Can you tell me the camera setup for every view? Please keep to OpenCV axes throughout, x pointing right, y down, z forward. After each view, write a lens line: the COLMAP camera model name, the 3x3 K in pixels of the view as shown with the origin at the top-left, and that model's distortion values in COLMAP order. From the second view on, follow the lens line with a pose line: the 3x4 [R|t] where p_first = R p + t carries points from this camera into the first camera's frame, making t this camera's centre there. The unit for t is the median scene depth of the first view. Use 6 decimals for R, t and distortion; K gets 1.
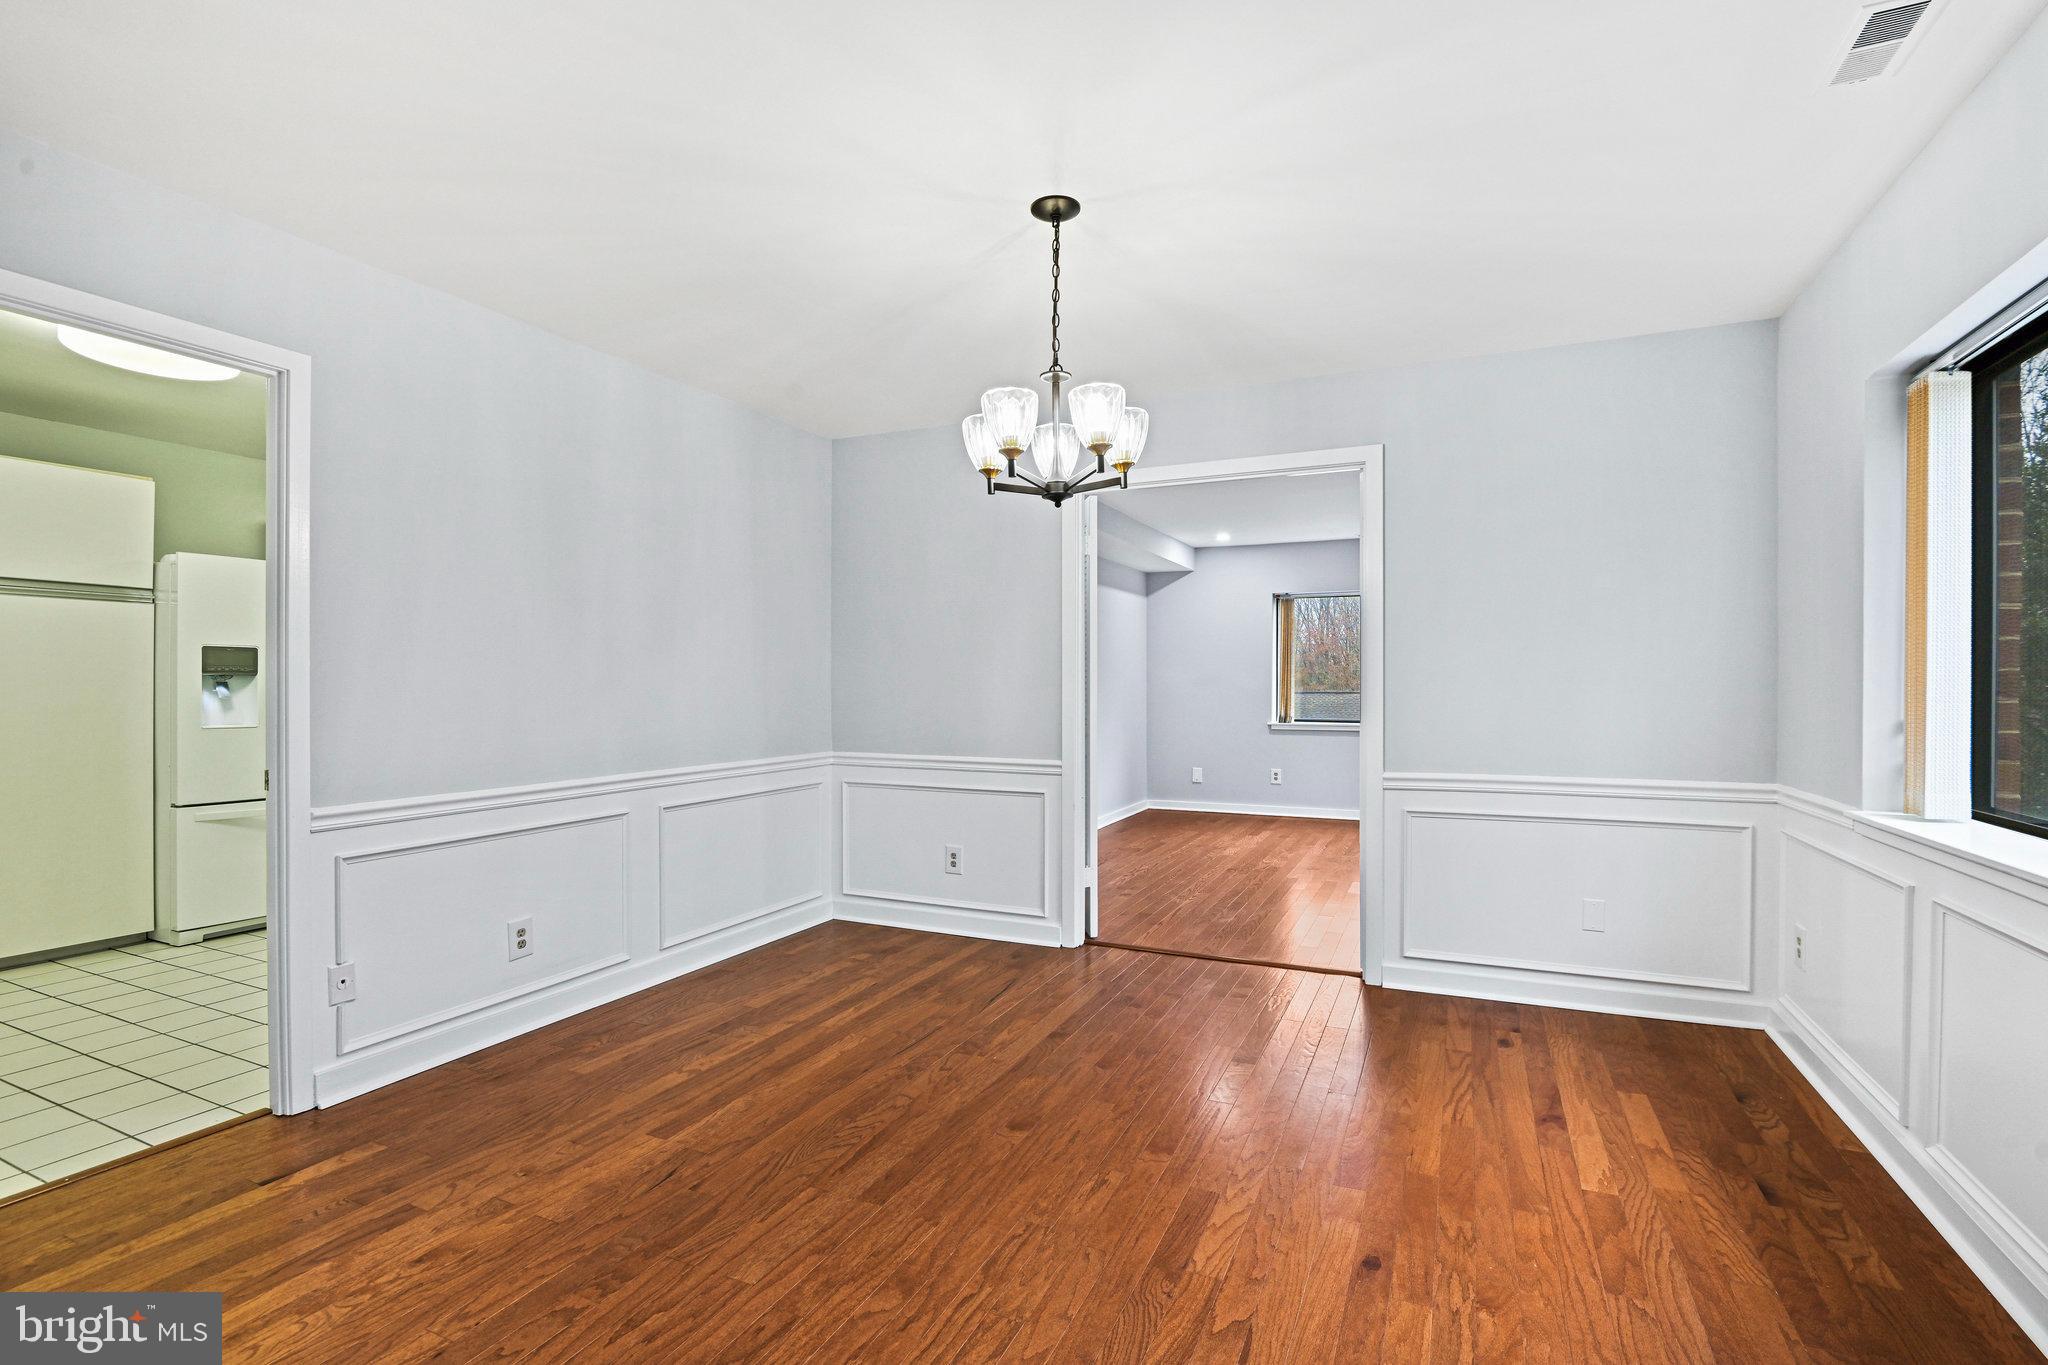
lens RADIAL K [[950.3, 0, 1031.9], [0, 950.3, 684.6], [0, 0, 1]] dist [-0.003949, -0.008900]
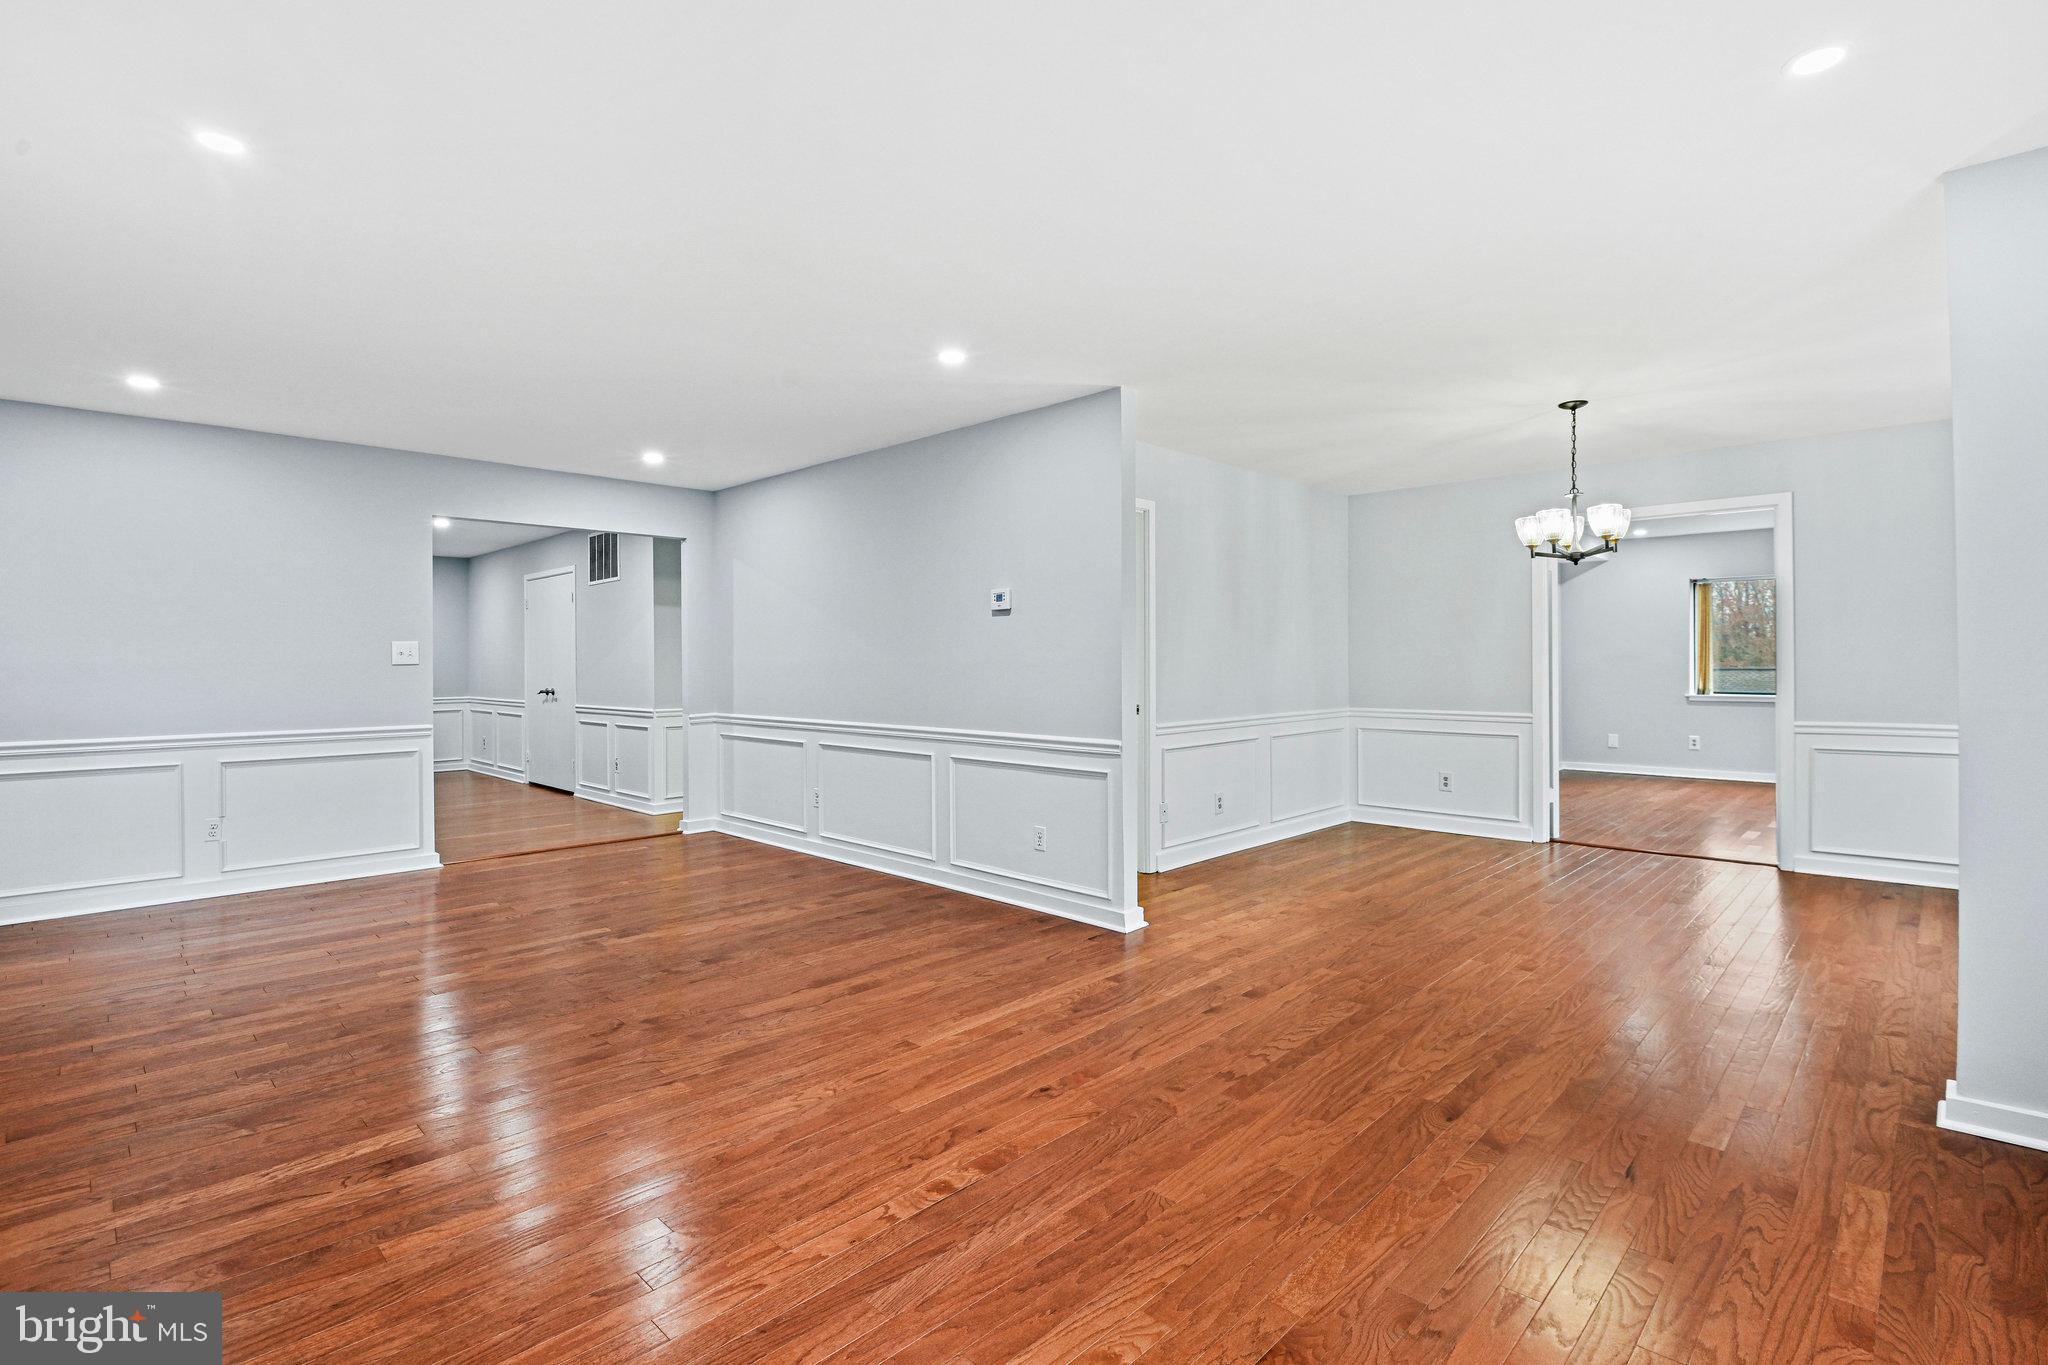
lens RADIAL K [[965.2, 0, 1025.7], [0, 965.2, 659.4], [0, 0, 1]] dist [-0.001583, -0.009907]
pose [[0.941973, -0.004278, -0.335661, -0.182926], [0.003373, 0.999989, -0.003281, -0.000778], [0.335671, 0.001959, 0.941977, -0.584336]]
